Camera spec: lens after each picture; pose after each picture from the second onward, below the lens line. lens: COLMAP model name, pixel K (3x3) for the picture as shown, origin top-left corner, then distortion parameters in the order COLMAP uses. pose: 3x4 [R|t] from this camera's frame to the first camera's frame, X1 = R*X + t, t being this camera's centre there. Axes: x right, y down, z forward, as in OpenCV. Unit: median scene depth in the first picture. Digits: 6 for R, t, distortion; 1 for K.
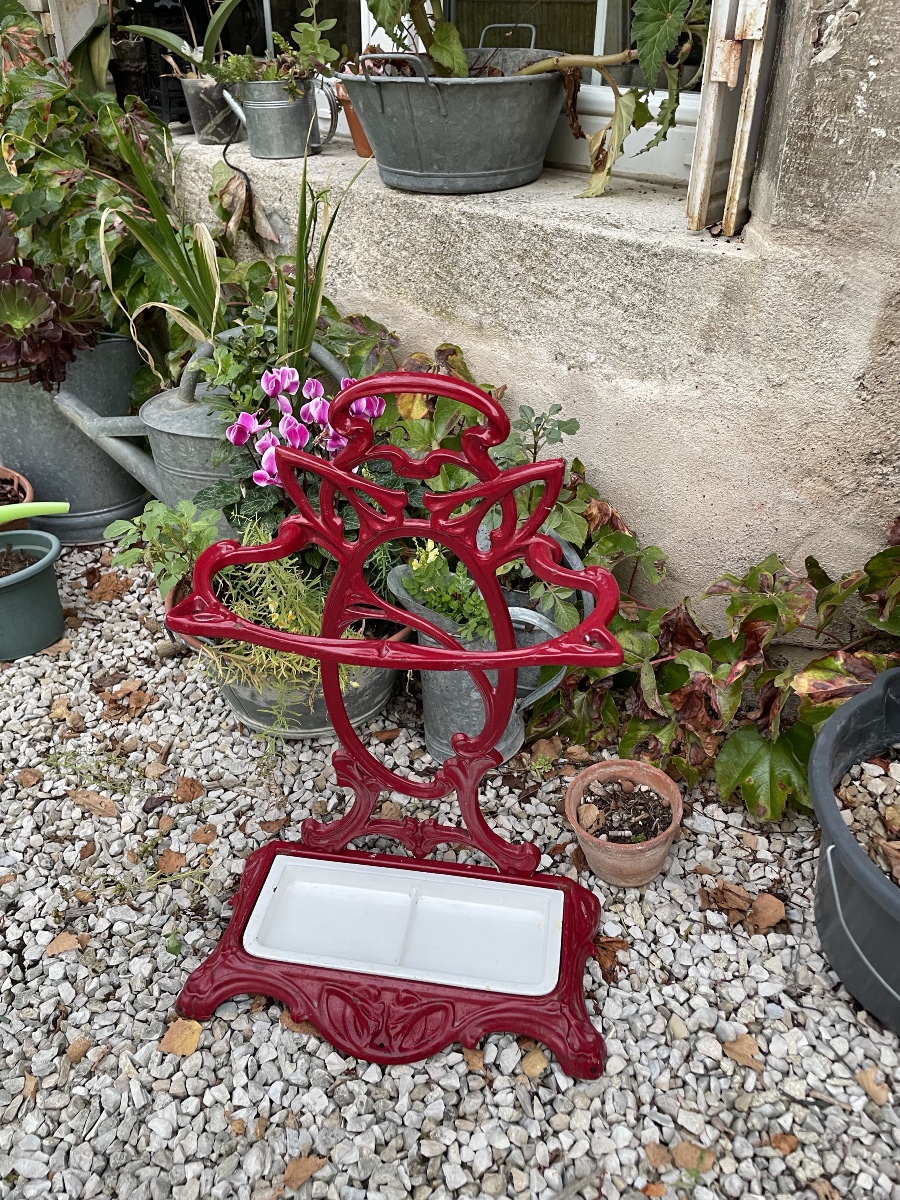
lens RADIAL K [[915.5, 0, 457.5], [0, 915.5, 587.1], [0, 0, 1]] dist [0.072673, -0.103325]
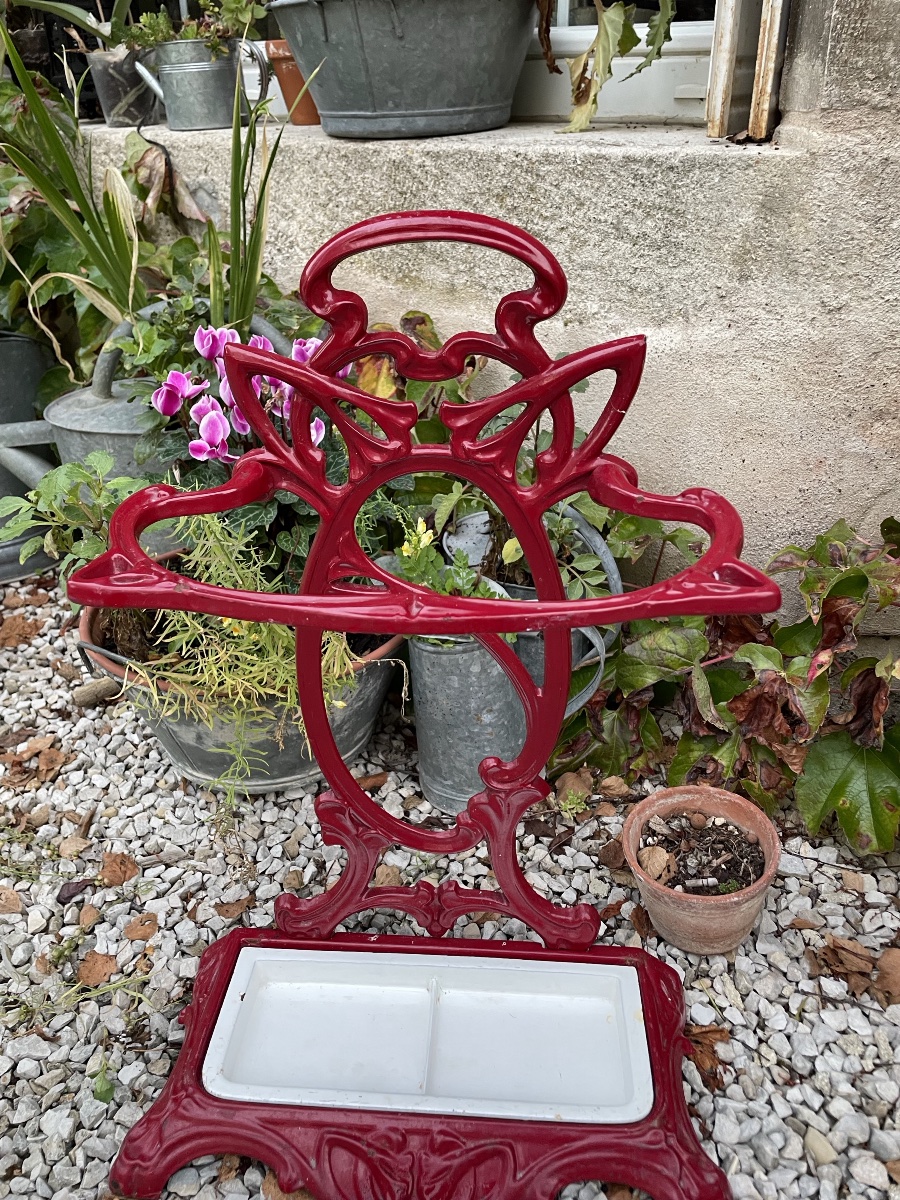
lens RADIAL K [[915.5, 0, 446.5], [0, 915.5, 585.0], [0, 0, 1]] dist [0.072673, -0.103325]
pose [[0.996609, -0.054941, 0.061246, -0.060423], [0.059455, 0.995448, -0.074490, 0.064776], [-0.056874, 0.077879, 0.995339, 0.225504]]
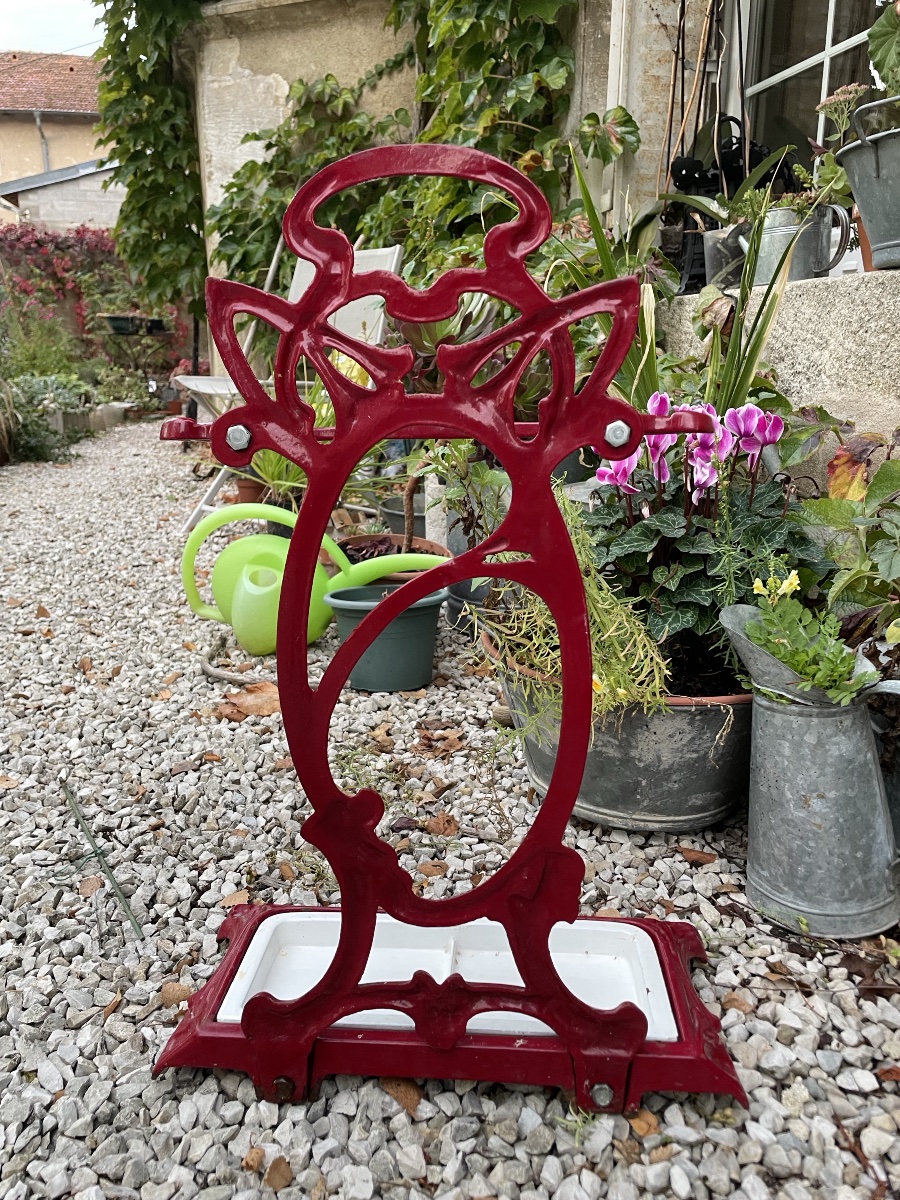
lens RADIAL K [[915.5, 0, 435.1], [0, 915.5, 583.2], [0, 0, 1]] dist [0.072673, -0.103325]
pose [[0.809422, 0.141785, -0.569854, 0.168501], [-0.317190, 0.922234, -0.221077, 0.221546], [0.494193, 0.359696, 0.791449, 0.264987]]
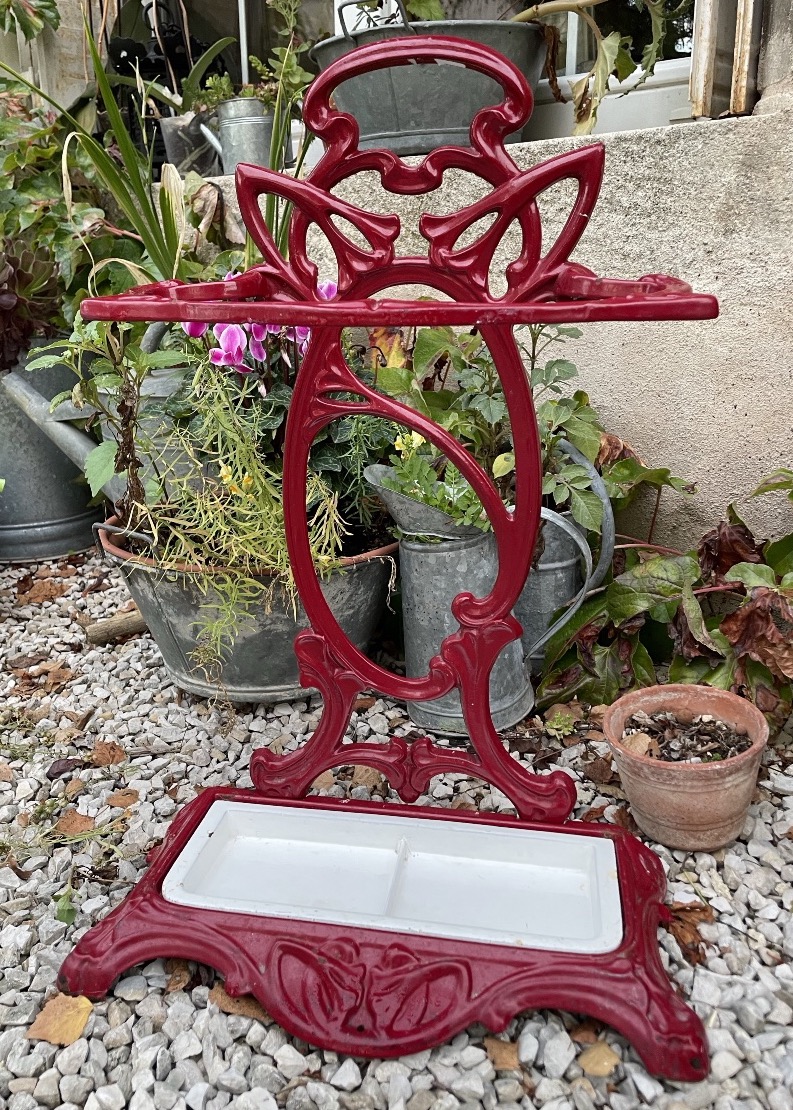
lens RADIAL K [[916.1, 0, 381.7], [0, 916.1, 531.6], [0, 0, 1]] dist [0.066675, -0.088052]
pose [[0.999350, -0.010479, -0.034504, -0.033375], [0.000685, 0.962182, -0.272405, 0.273369], [0.036054, 0.272204, 0.961564, 0.224483]]
